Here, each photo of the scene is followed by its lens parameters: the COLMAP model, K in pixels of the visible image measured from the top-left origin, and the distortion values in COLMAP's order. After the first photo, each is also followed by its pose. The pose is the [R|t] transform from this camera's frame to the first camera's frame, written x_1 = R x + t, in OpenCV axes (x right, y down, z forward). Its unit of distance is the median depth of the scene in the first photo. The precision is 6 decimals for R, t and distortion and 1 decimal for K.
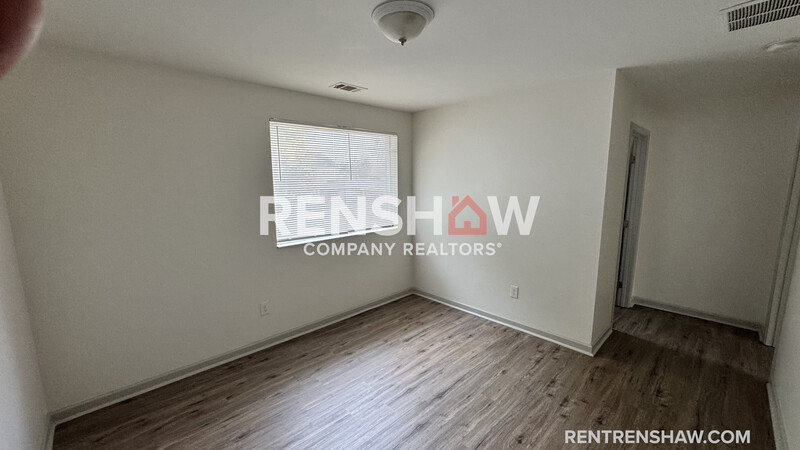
lens RADIAL K [[317.7, 0, 400.0], [0, 317.7, 225.0], [0, 0, 1]] dist [-0.000466, 0.000058]
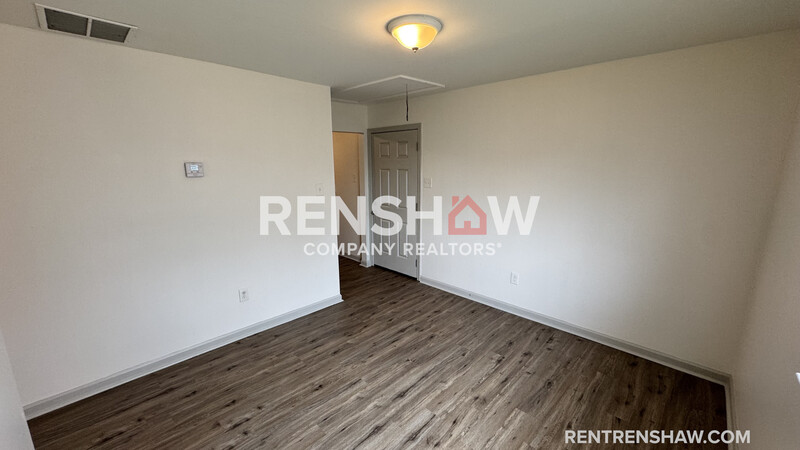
lens RADIAL K [[317.7, 0, 400.0], [0, 317.7, 225.0], [0, 0, 1]] dist [-0.000466, 0.000058]
pose [[-0.999304, 0.020440, -0.031191, 0.076631], [0.008520, 0.939417, 0.342670, -0.258062], [0.036305, 0.342166, -0.938938, 1.566033]]
